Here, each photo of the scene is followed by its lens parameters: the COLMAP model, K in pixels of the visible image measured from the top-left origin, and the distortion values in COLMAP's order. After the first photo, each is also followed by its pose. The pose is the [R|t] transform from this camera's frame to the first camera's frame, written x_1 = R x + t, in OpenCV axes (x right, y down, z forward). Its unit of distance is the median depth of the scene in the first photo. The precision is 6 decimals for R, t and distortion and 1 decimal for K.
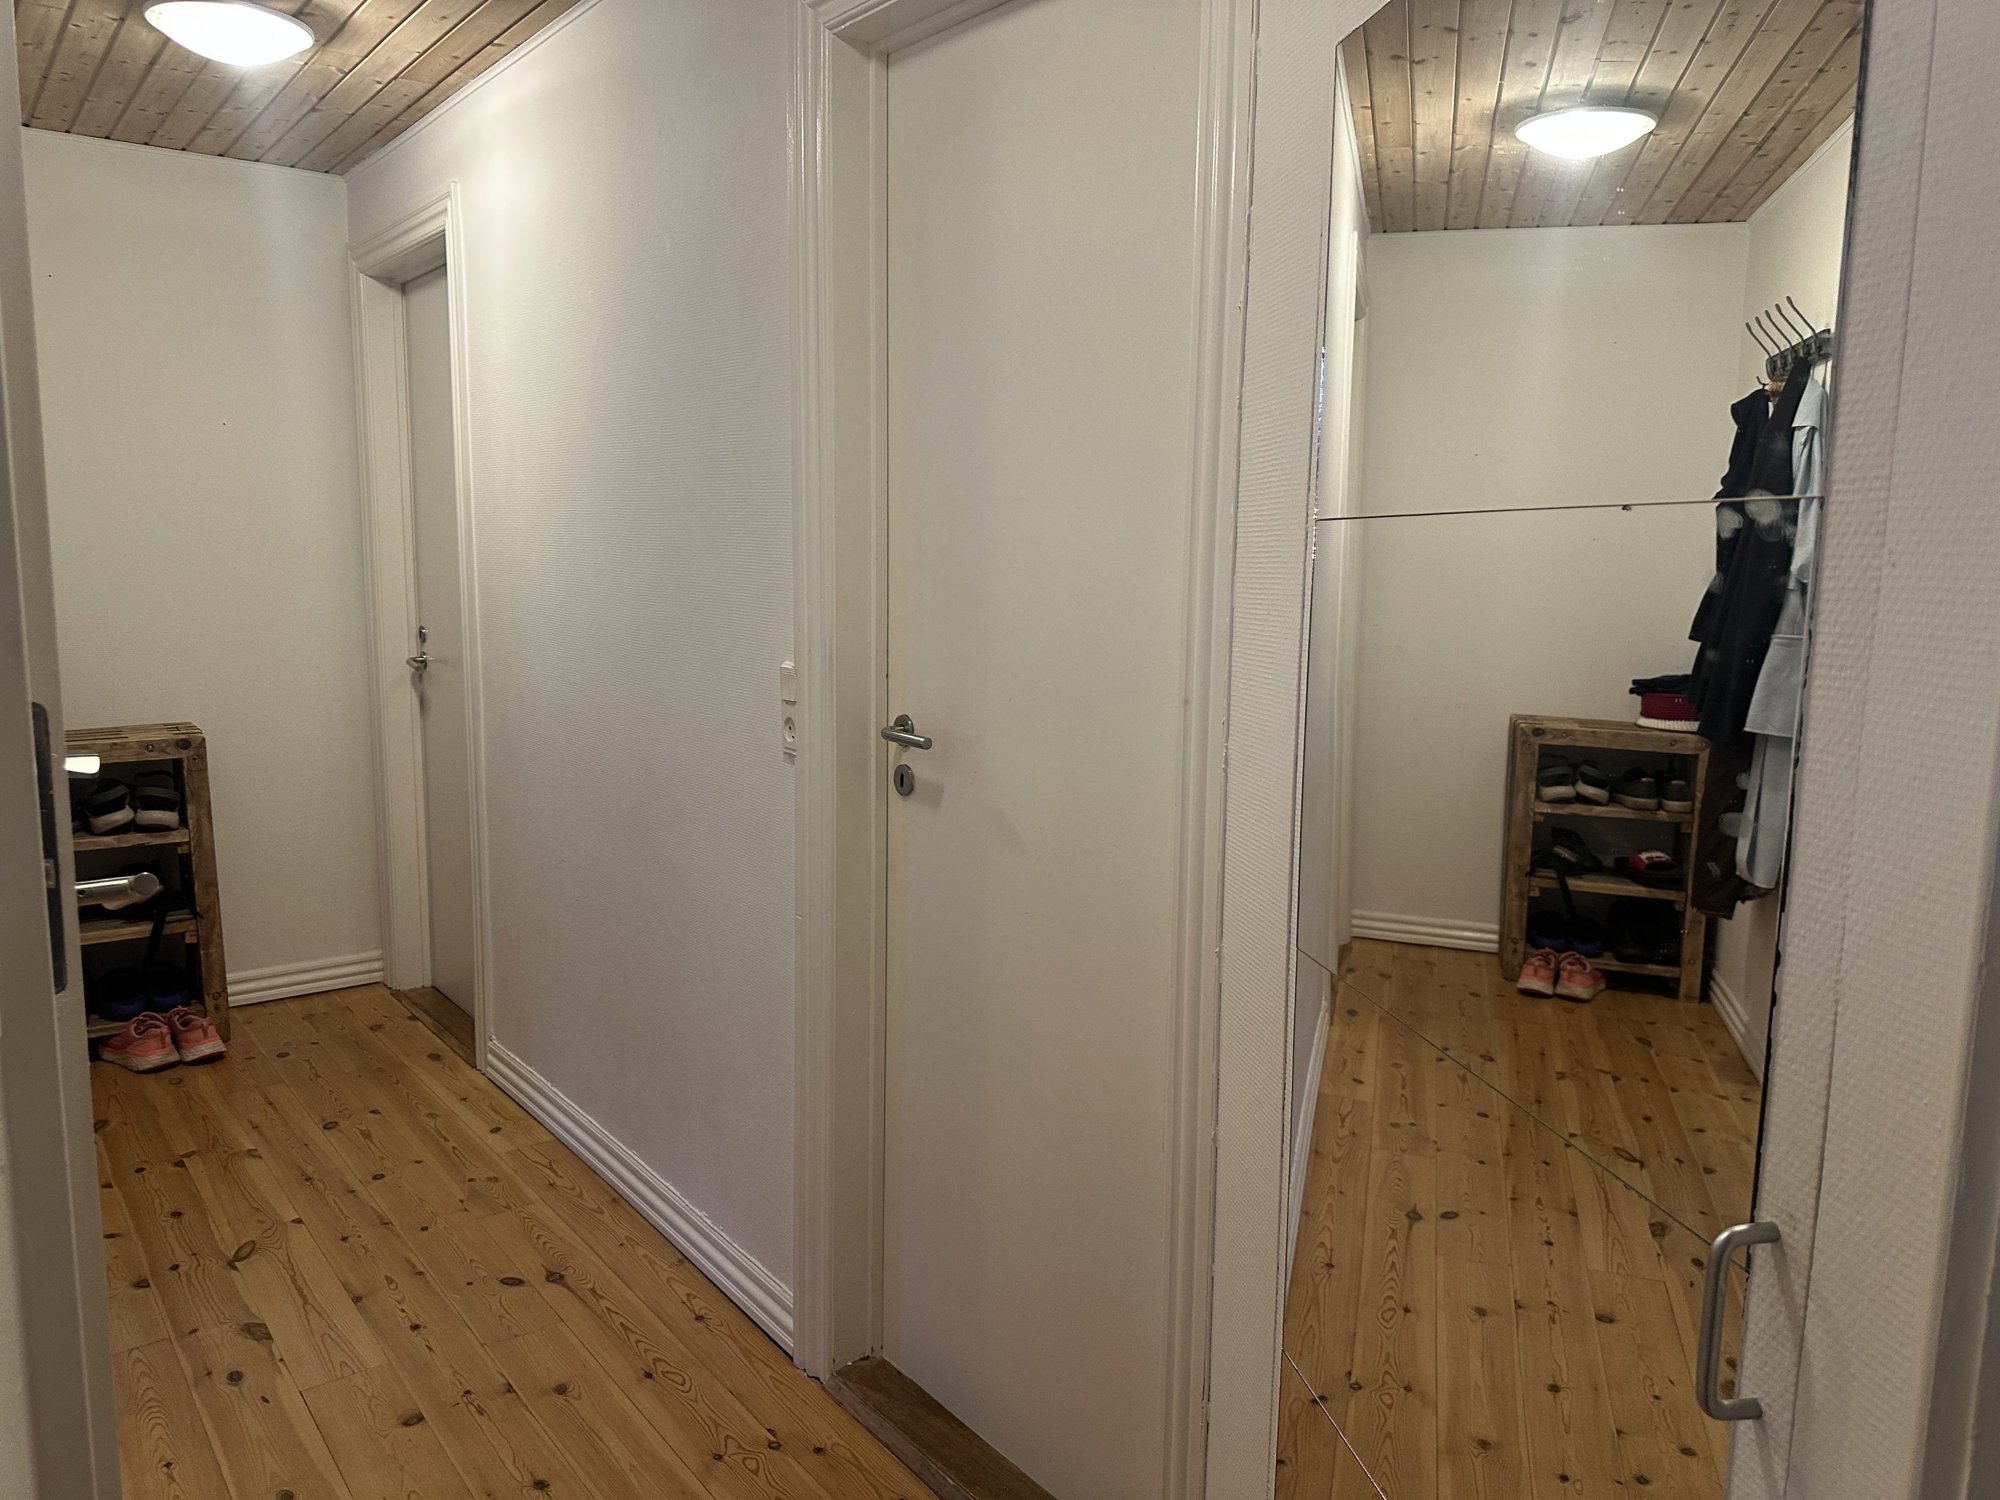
lens RADIAL K [[1420.2, 0, 1000.0], [0, 1420.2, 750.0], [0, 0, 1]] dist [-0.016710, -0.002406]
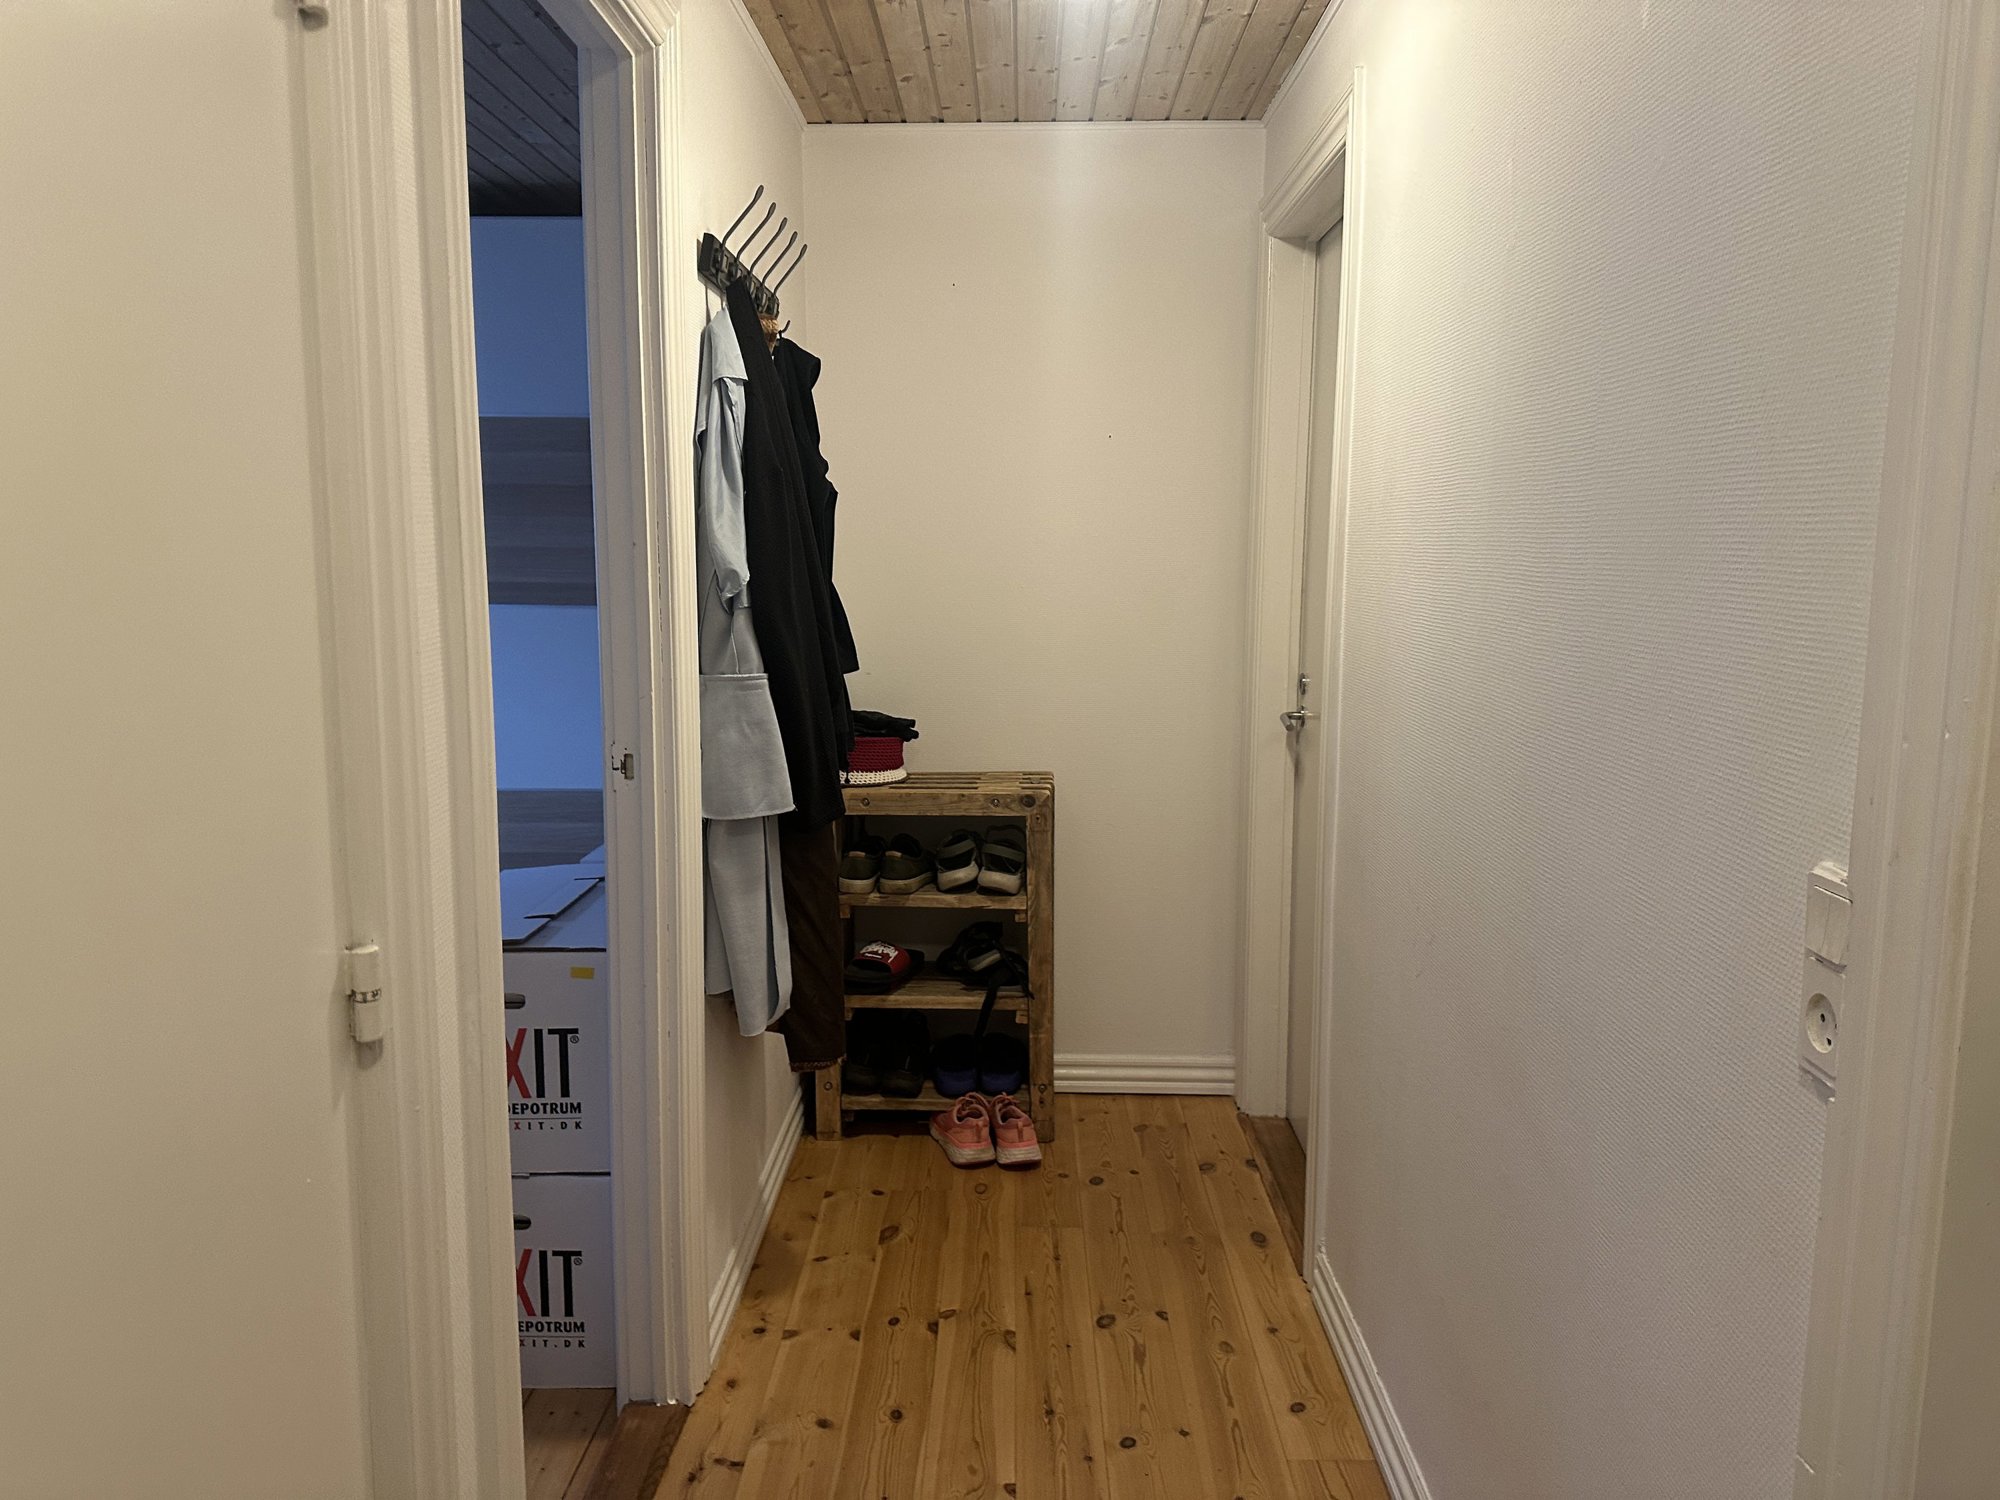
lens RADIAL K [[1393.0, 0, 1000.0], [0, 1393.0, 750.0], [0, 0, 1]] dist [0.219407, -0.443477]
pose [[0.780233, 0.070678, -0.621482, -0.047373], [-0.077329, 0.996873, 0.016287, -0.049011], [0.620690, 0.035351, 0.783259, 0.298114]]
